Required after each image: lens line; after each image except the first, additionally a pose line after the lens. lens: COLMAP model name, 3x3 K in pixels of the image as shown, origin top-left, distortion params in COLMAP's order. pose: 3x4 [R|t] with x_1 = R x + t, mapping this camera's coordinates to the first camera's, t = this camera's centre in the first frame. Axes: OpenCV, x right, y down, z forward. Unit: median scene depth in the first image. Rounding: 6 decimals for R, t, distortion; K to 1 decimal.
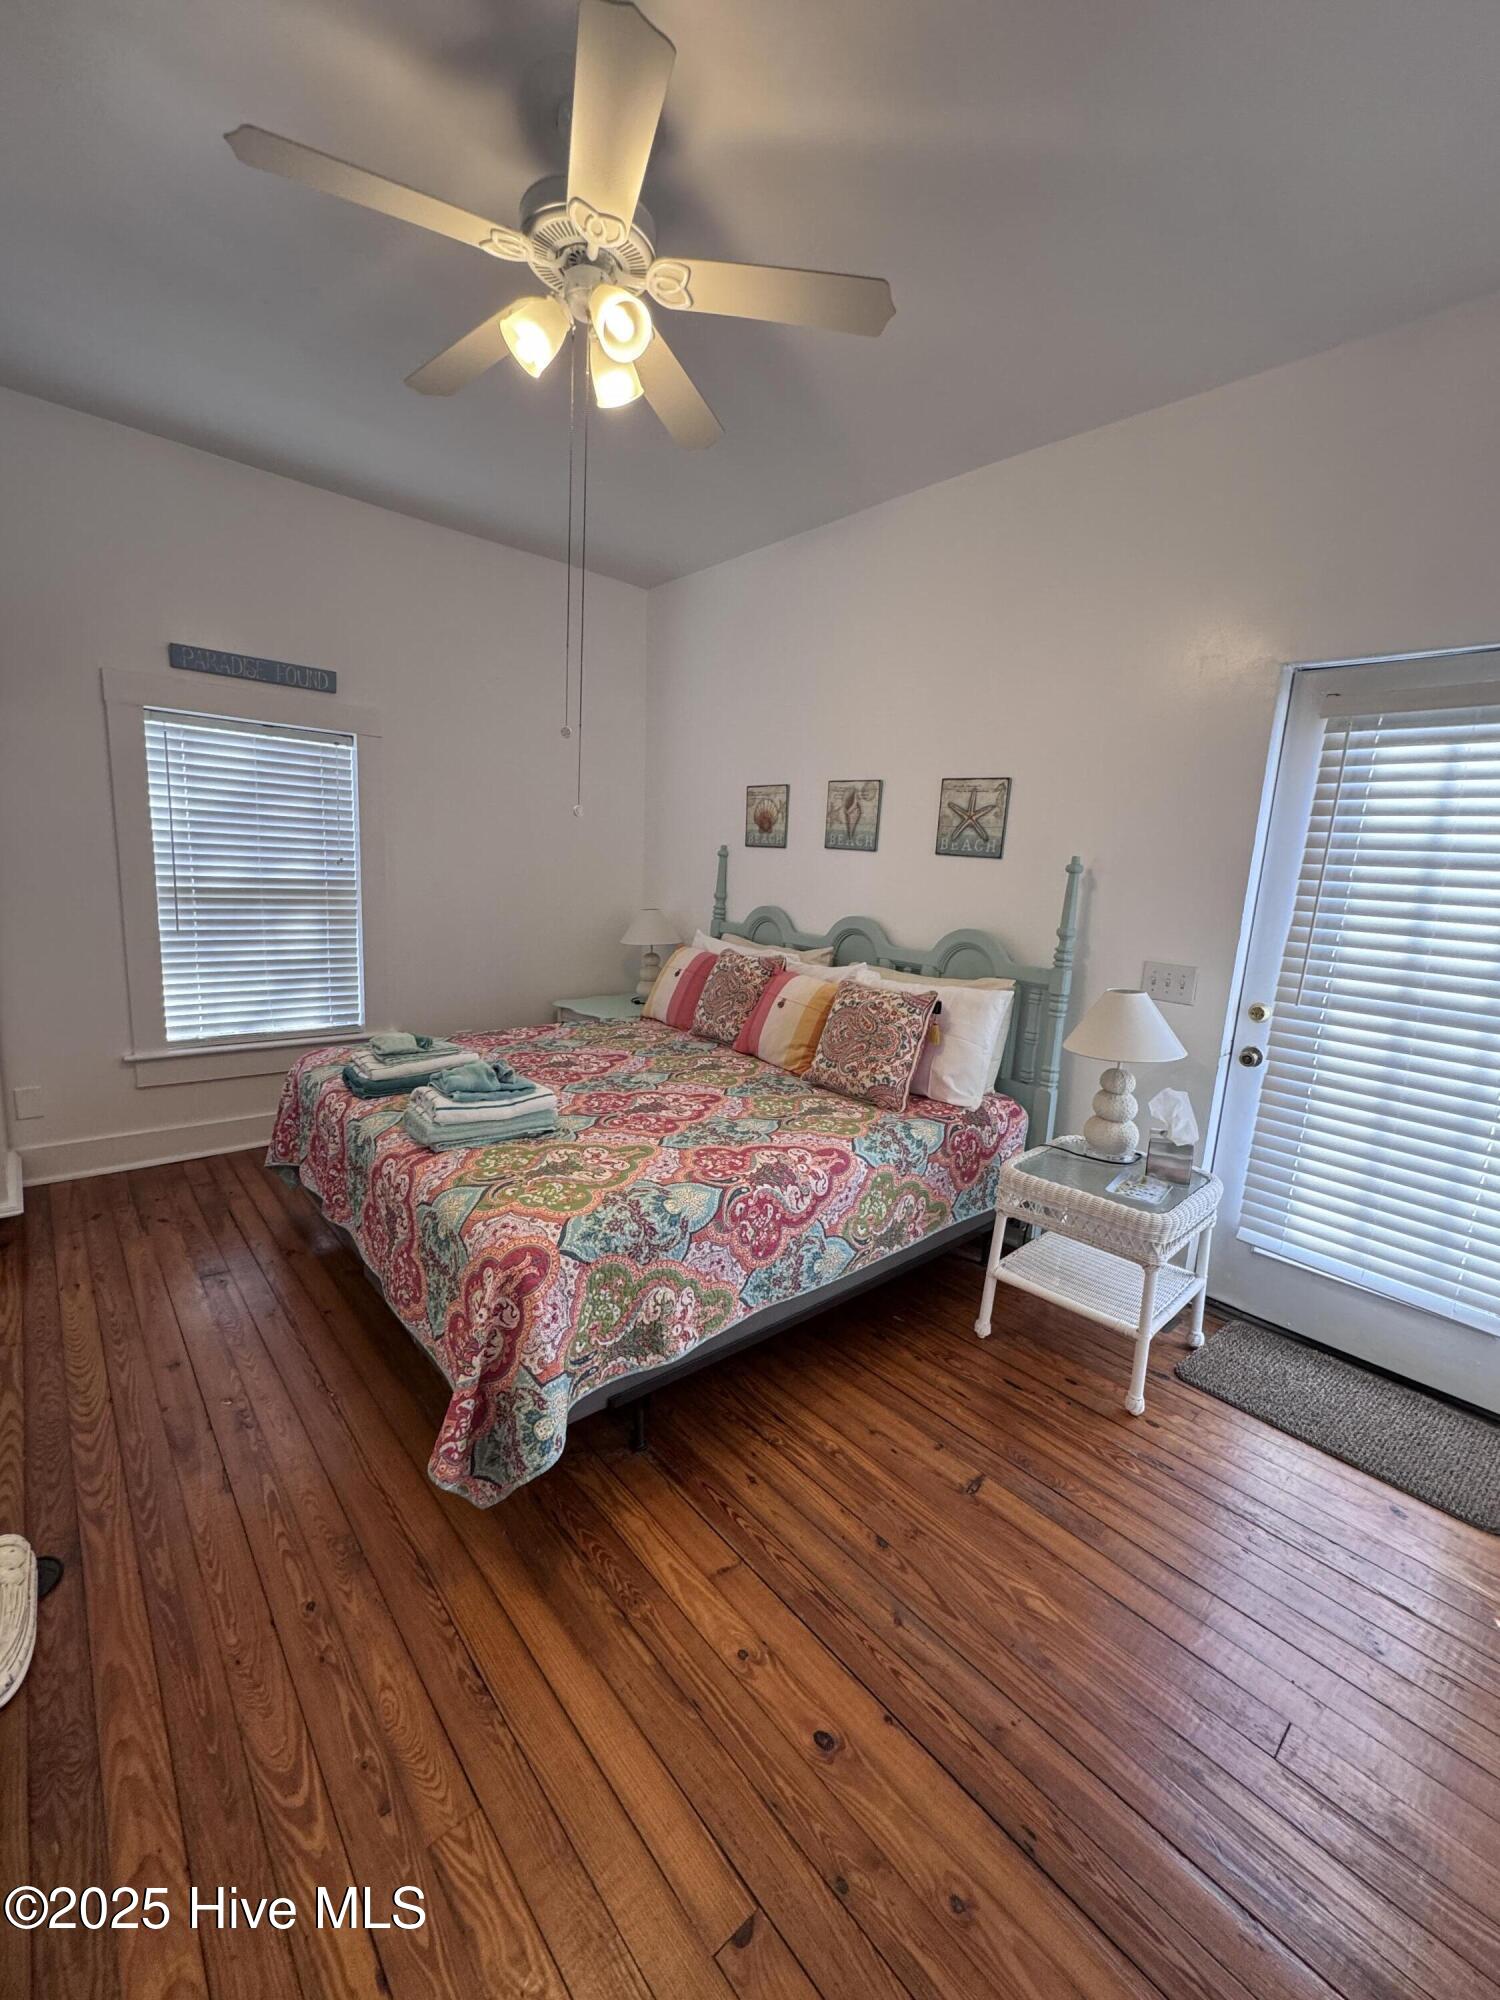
lens RADIAL K [[802.1, 0, 740.3], [0, 802.1, 1004.3], [0, 0, 1]] dist [-0.000941, 0.000140]
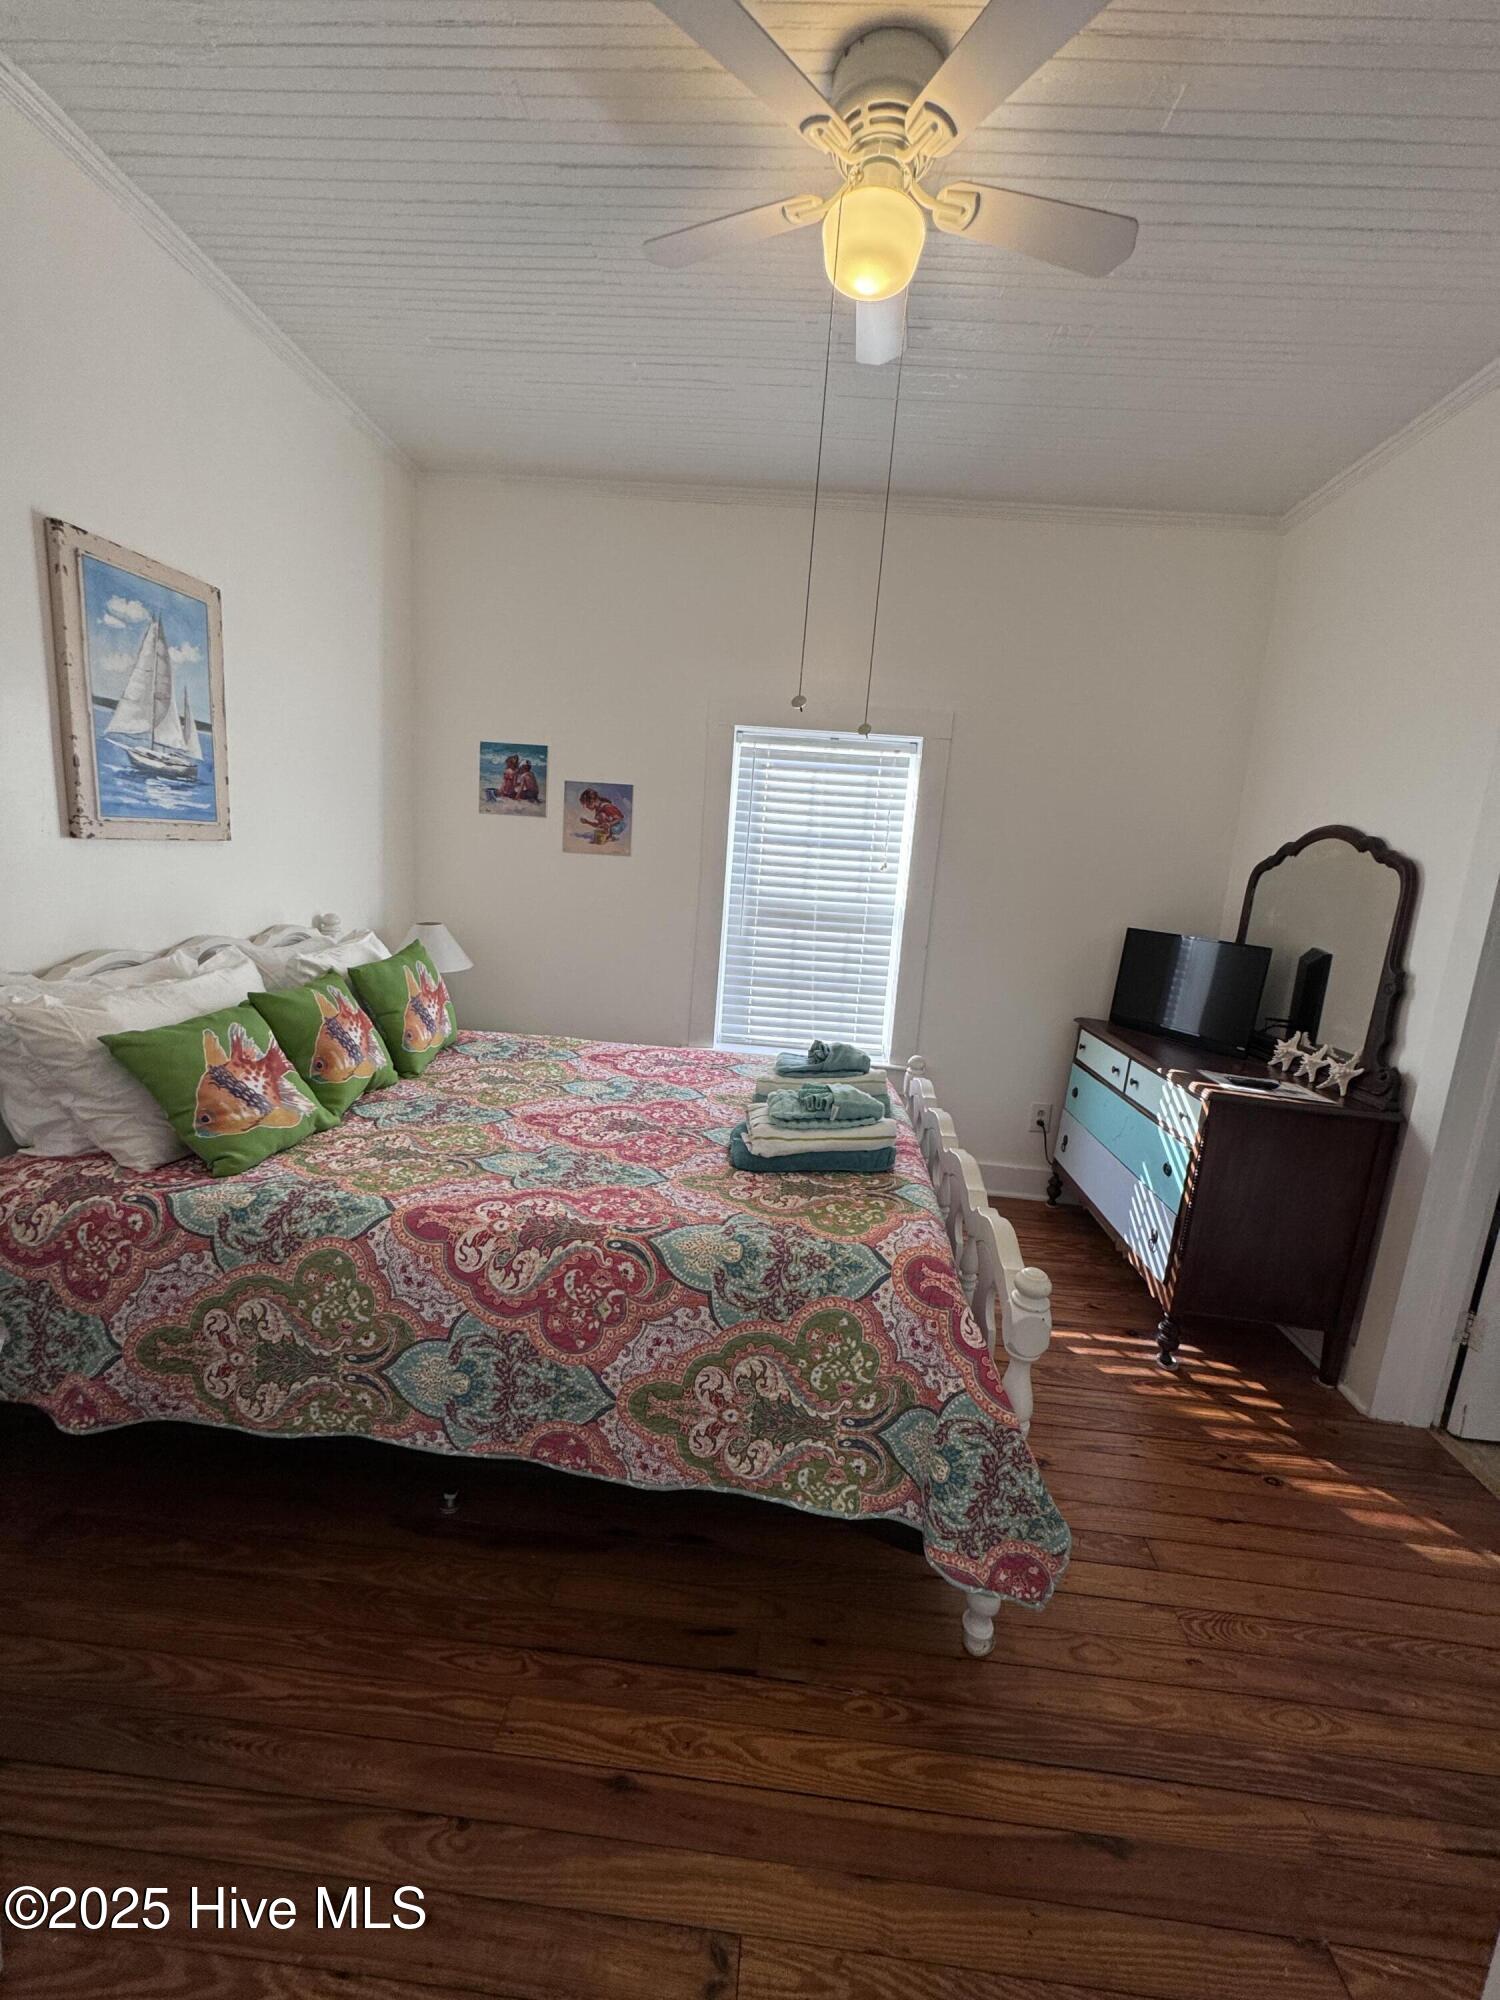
lens RADIAL K [[802.1, 0, 733.2], [0, 802.1, 996.4], [0, 0, 1]] dist [-0.000941, 0.000140]
pose [[-0.707781, -0.217471, 0.672126, -0.738591], [0.036236, 0.939008, 0.341981, -0.282077], [-0.705502, 0.266402, -0.656731, 1.489315]]
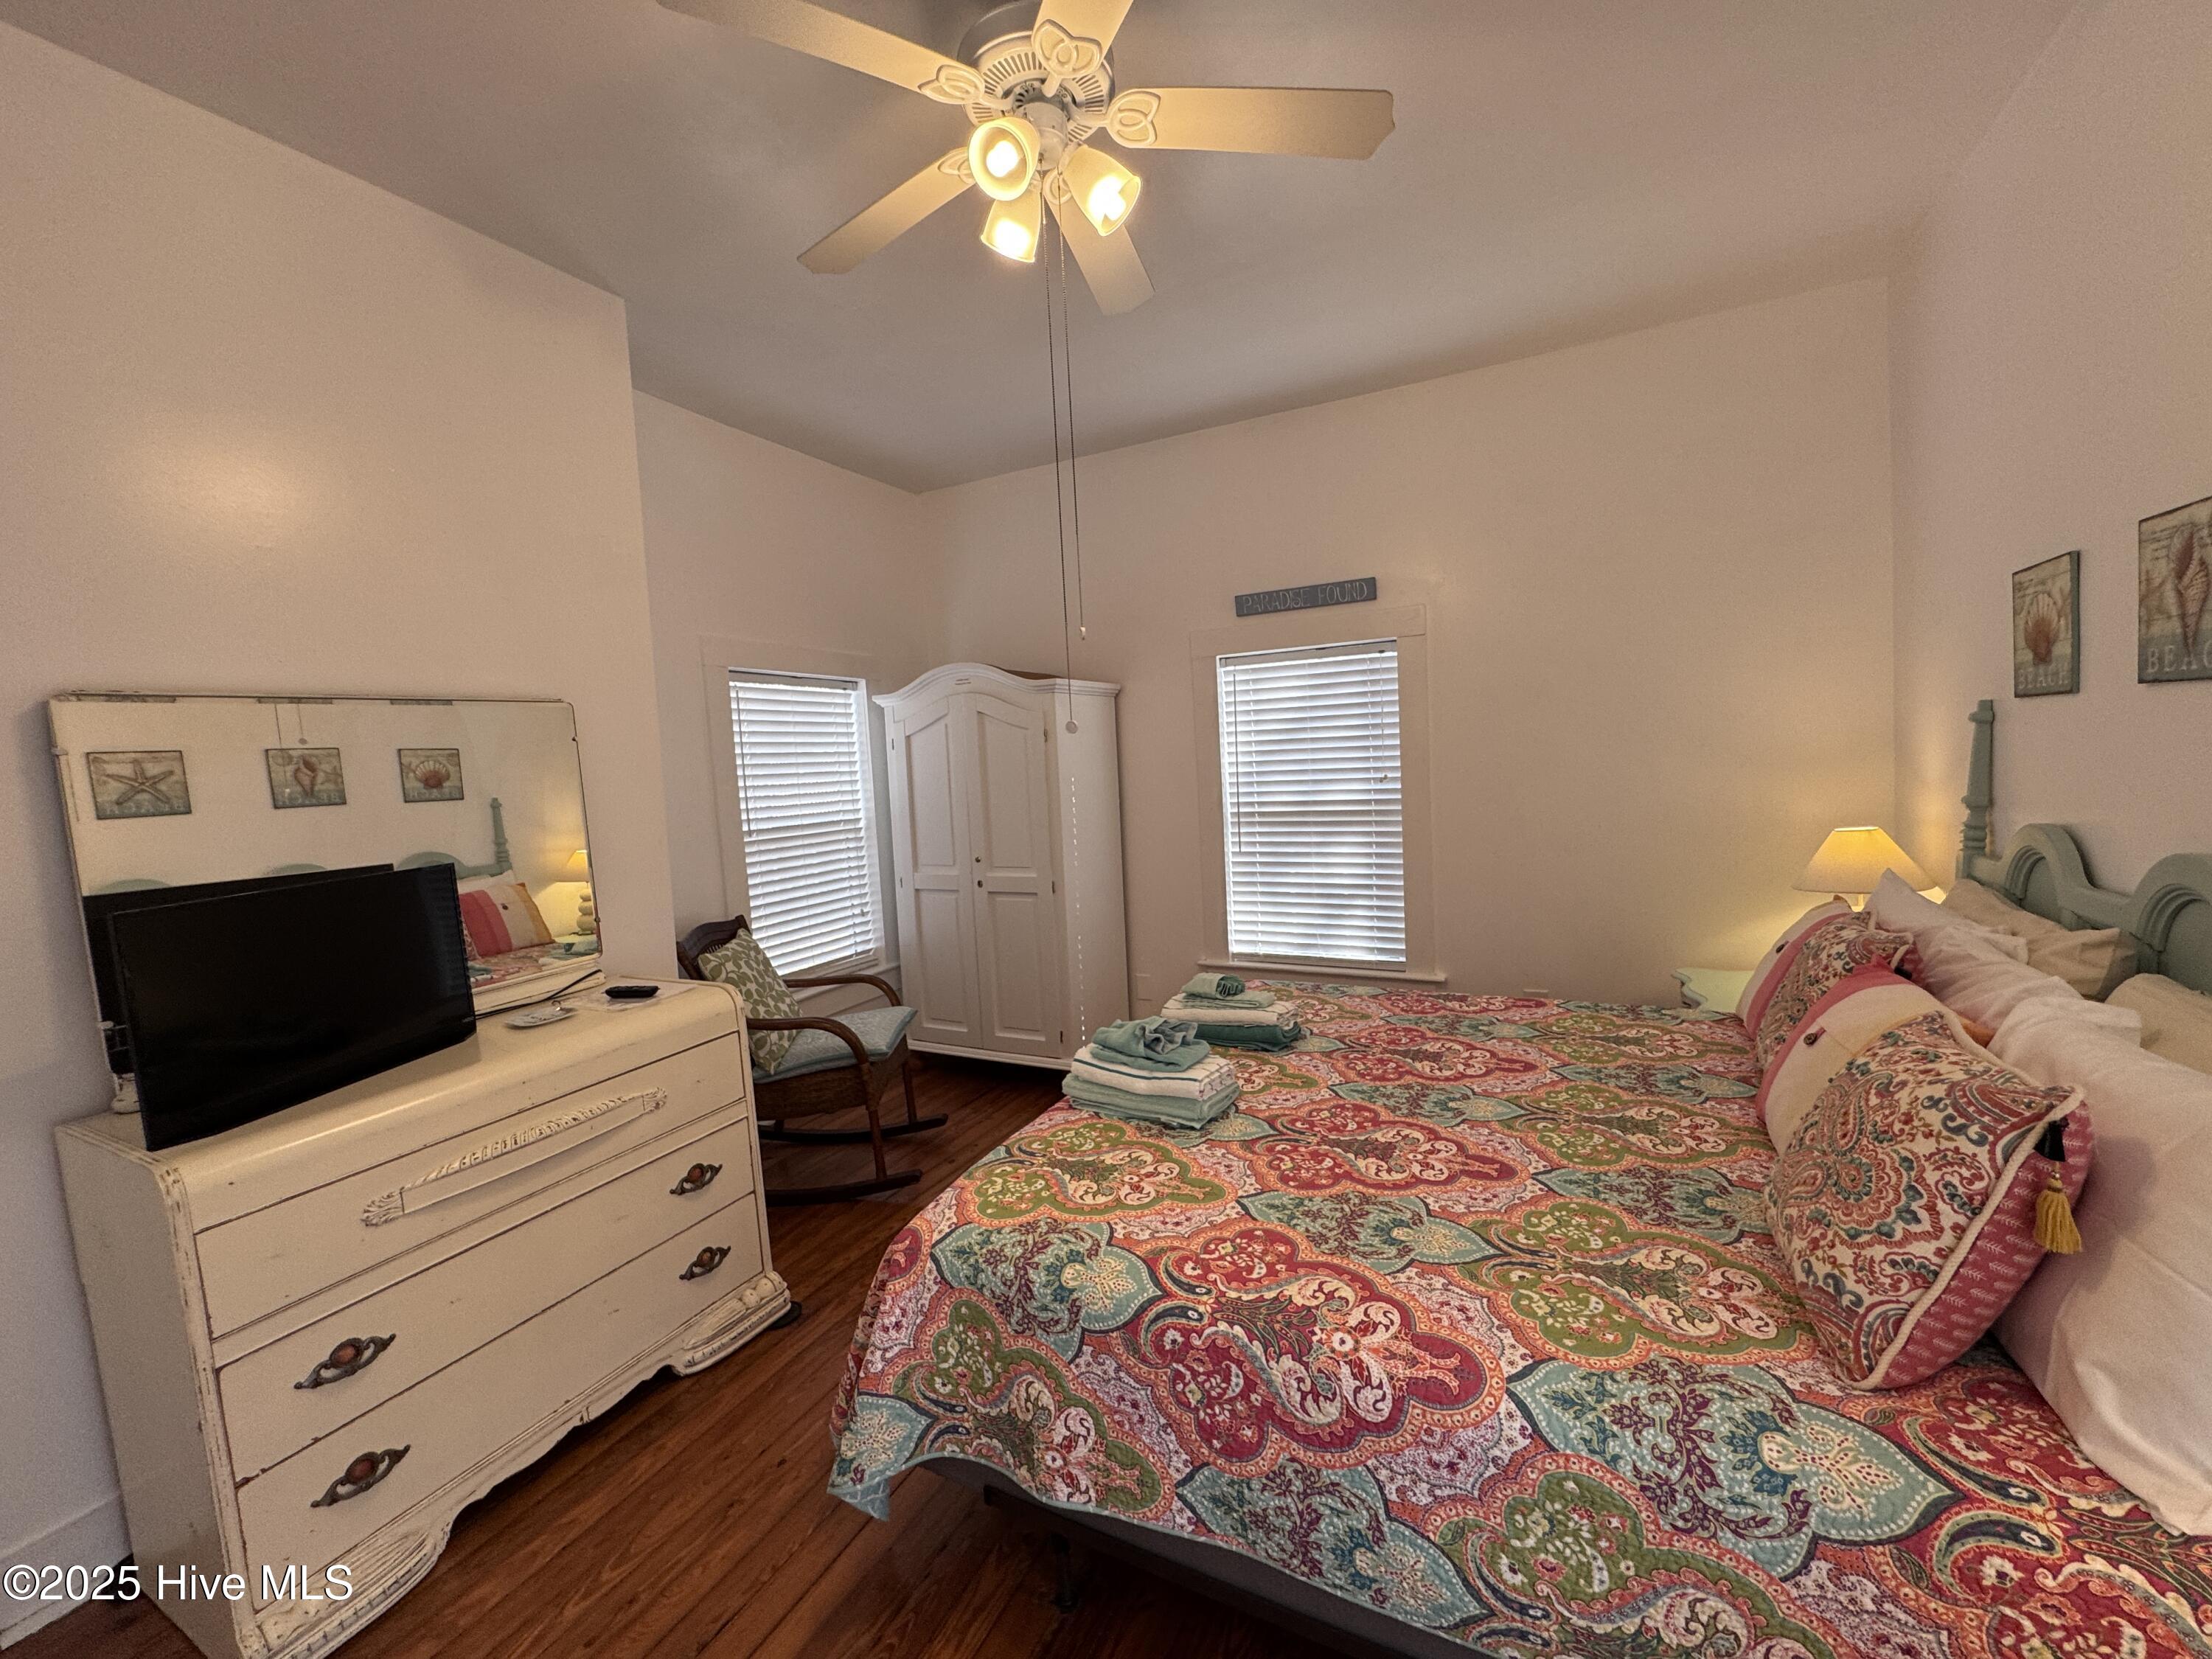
lens RADIAL K [[887.1, 0, 1106.1], [0, 887.1, 832.0], [0, 0, 1]] dist [-0.000941, 0.000140]
pose [[0.373853, 0.001914, -0.927486, 0.491616], [-0.095464, 0.994766, -0.036427, -0.080892], [0.922562, 0.102160, 0.372080, 0.539108]]
